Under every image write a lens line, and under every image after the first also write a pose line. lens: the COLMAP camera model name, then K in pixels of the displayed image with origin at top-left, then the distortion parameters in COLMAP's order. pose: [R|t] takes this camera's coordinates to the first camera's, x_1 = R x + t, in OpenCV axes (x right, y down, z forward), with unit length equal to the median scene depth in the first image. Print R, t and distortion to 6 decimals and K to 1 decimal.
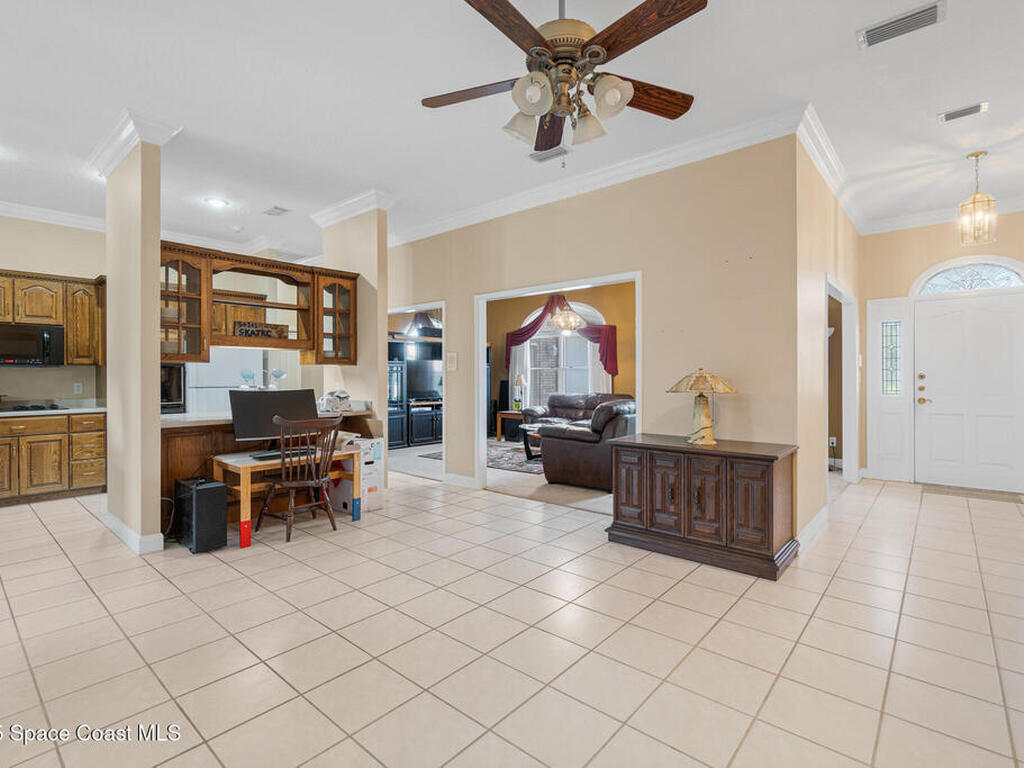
lens RADIAL K [[507.7, 0, 496.7], [0, 507.7, 377.7], [0, 0, 1]] dist [-0.005688, 0.003037]
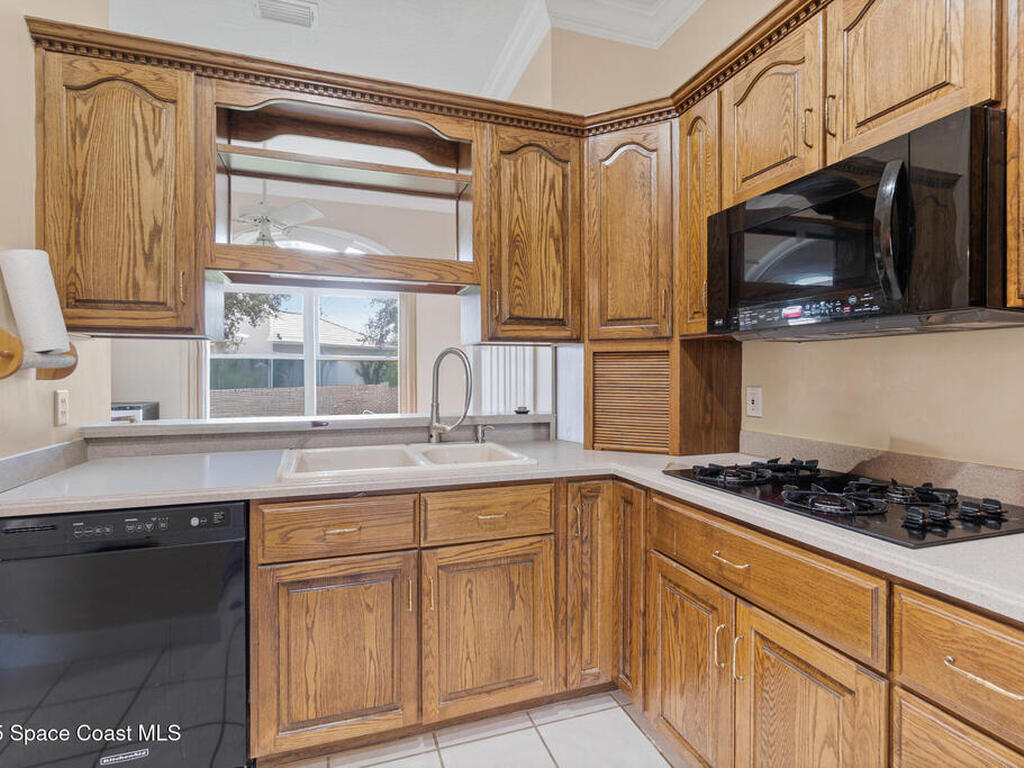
lens RADIAL K [[507.7, 0, 515.1], [0, 507.7, 375.2], [0, 0, 1]] dist [-0.005688, 0.003037]
pose [[-0.480517, 0.011655, -0.876908, -0.625285], [0.003319, 0.999929, 0.011471, -0.002565], [0.876979, 0.002602, -0.480522, 0.972269]]
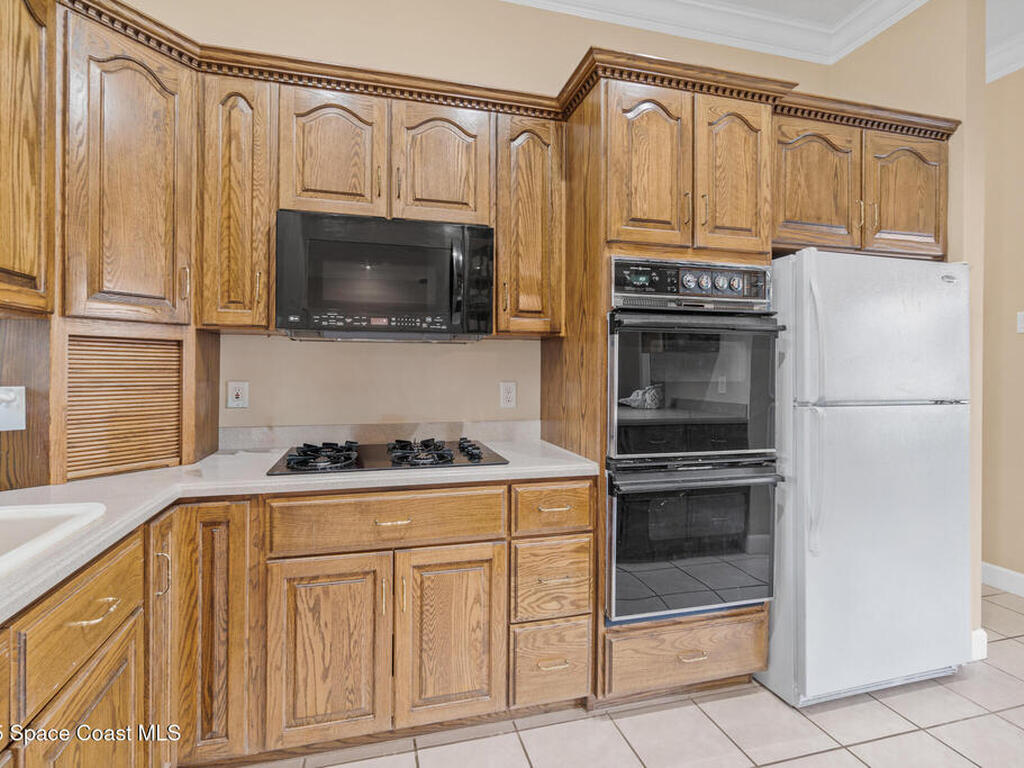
lens RADIAL K [[507.7, 0, 499.7], [0, 507.7, 369.1], [0, 0, 1]] dist [-0.005688, 0.003037]
pose [[0.839054, 0.012749, -0.543898, -0.675429], [-0.012023, 0.999916, 0.004891, -0.002145], [0.543915, 0.002435, 0.839137, 0.723841]]
